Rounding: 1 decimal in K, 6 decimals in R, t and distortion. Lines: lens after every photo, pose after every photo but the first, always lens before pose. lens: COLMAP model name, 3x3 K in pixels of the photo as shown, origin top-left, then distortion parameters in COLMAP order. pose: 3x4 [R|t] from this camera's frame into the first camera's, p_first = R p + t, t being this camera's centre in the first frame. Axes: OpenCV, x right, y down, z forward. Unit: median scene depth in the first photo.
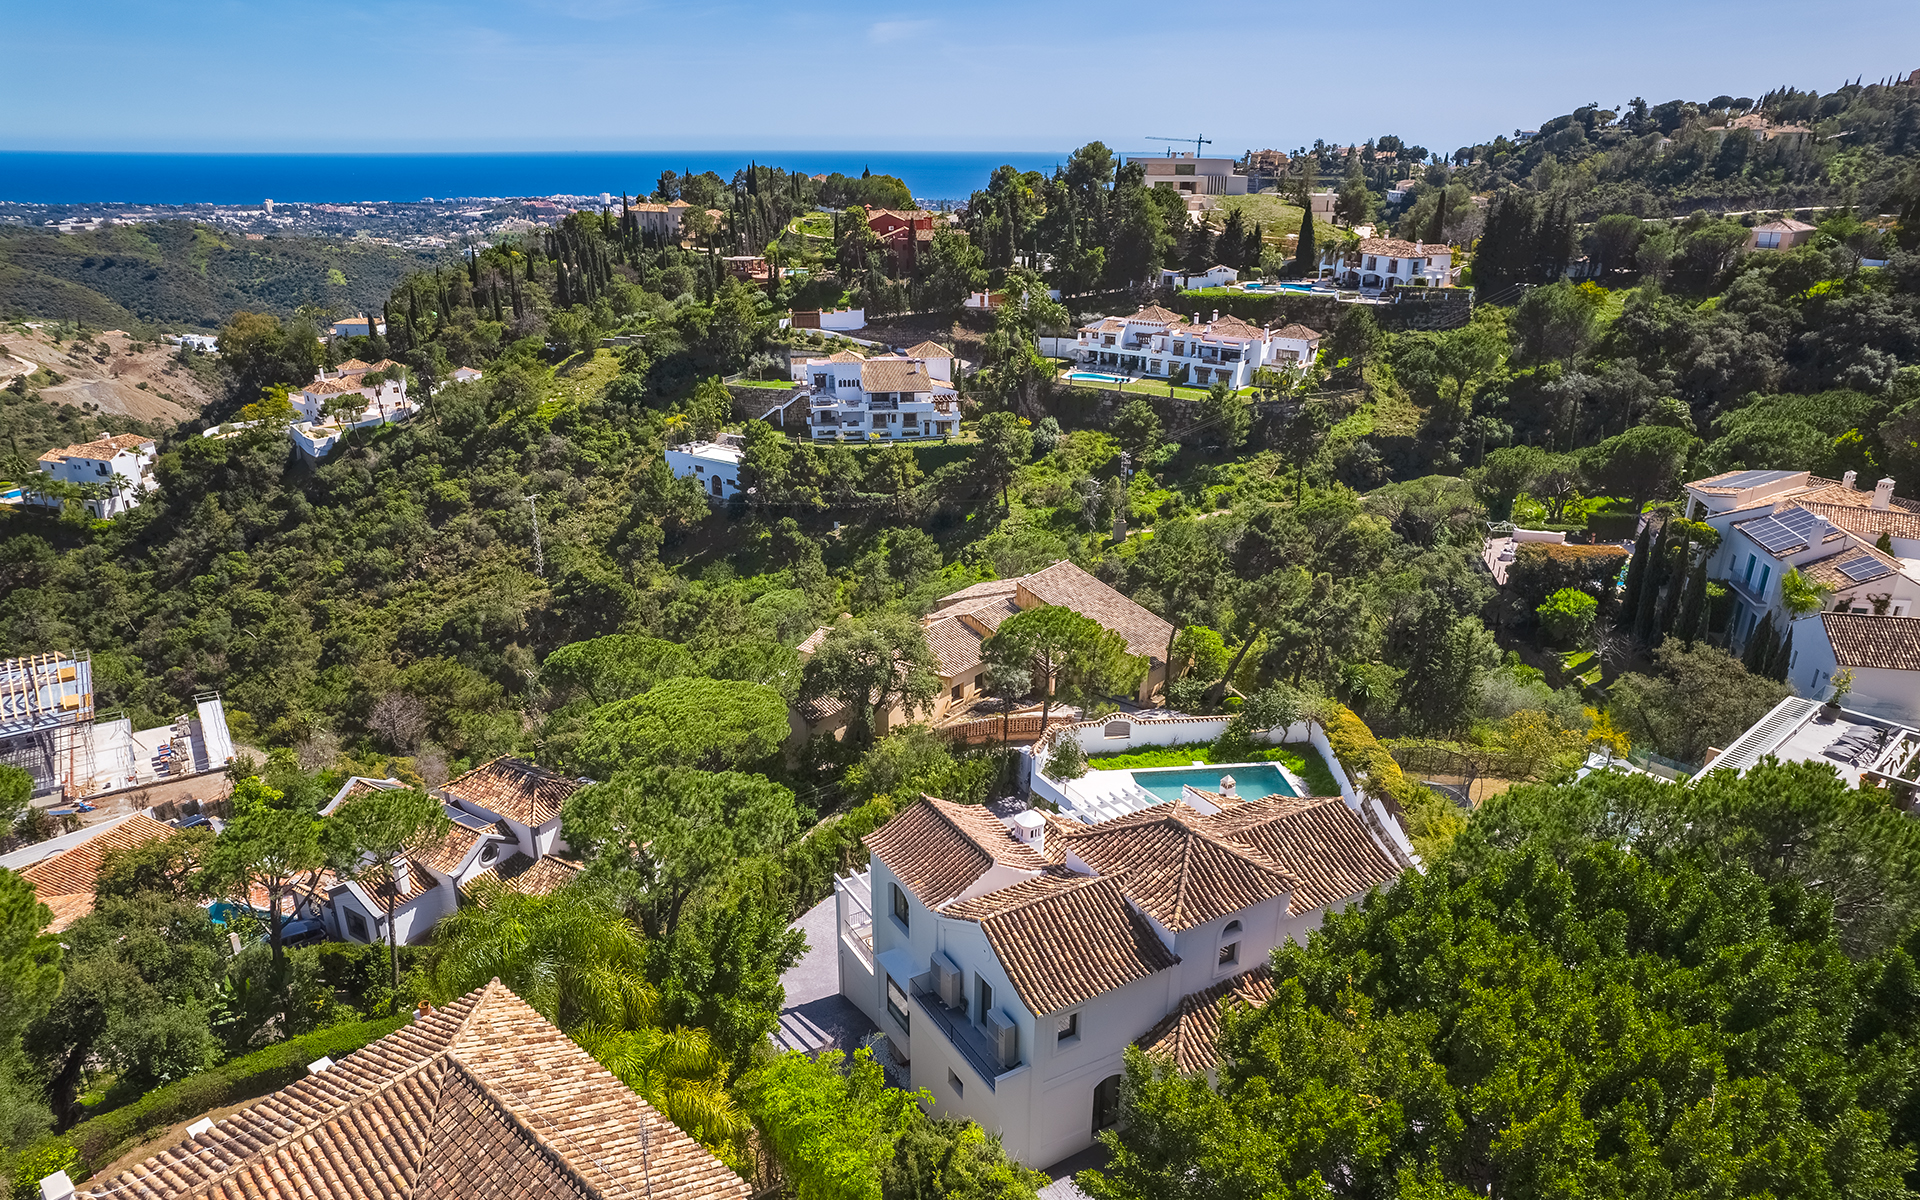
lens RADIAL K [[1249.2, 0, 970.9], [0, 1249.2, 596.4], [0, 0, 1]] dist [-0.087839, 0.085484]
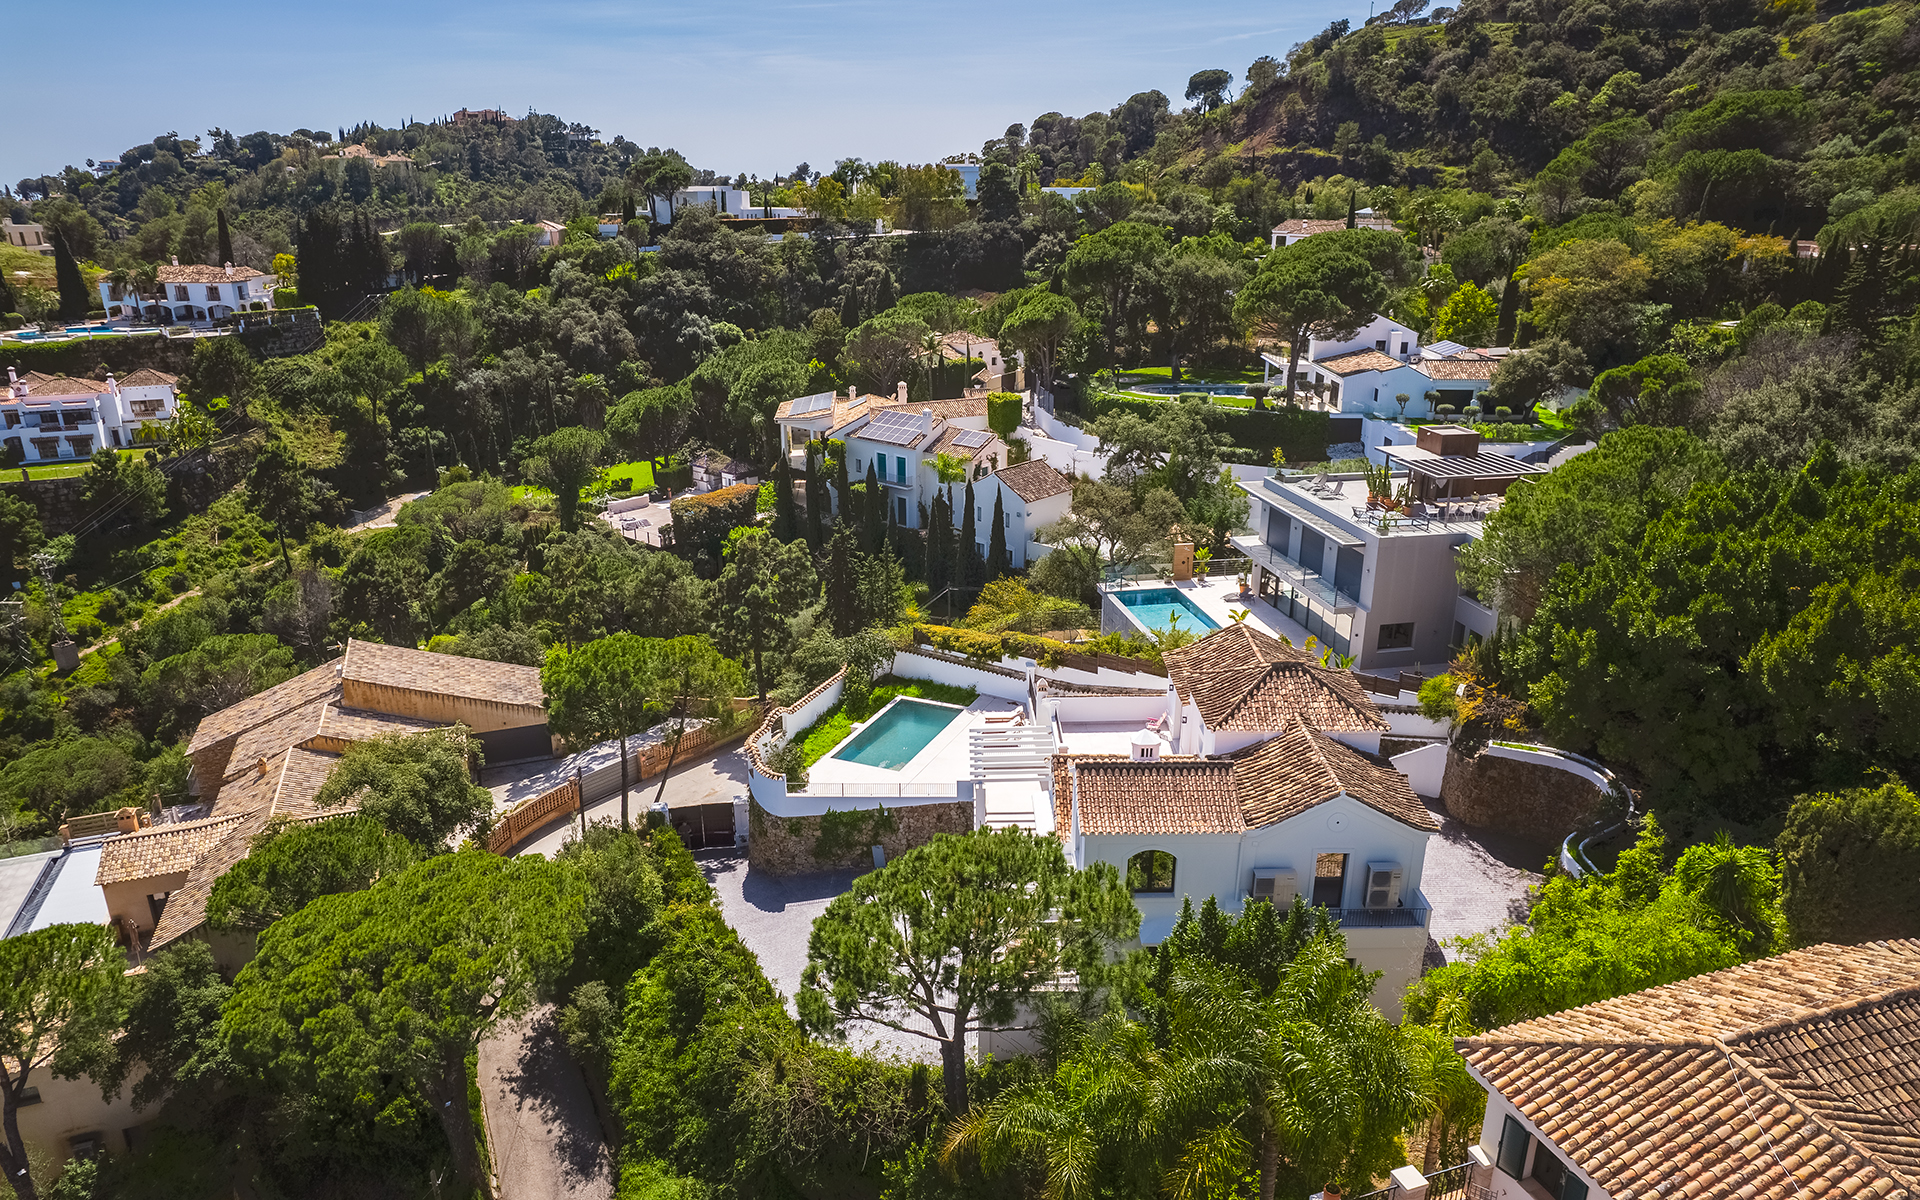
lens RADIAL K [[1226.1, 0, 962.1], [0, 1226.1, 567.8], [0, 0, 1]] dist [-0.075547, 0.073034]
pose [[0.497541, -0.266136, 0.825605, -0.161260], [0.302840, 0.945178, 0.122177, -0.022330], [-0.812860, 0.189238, 0.550861, 0.117431]]
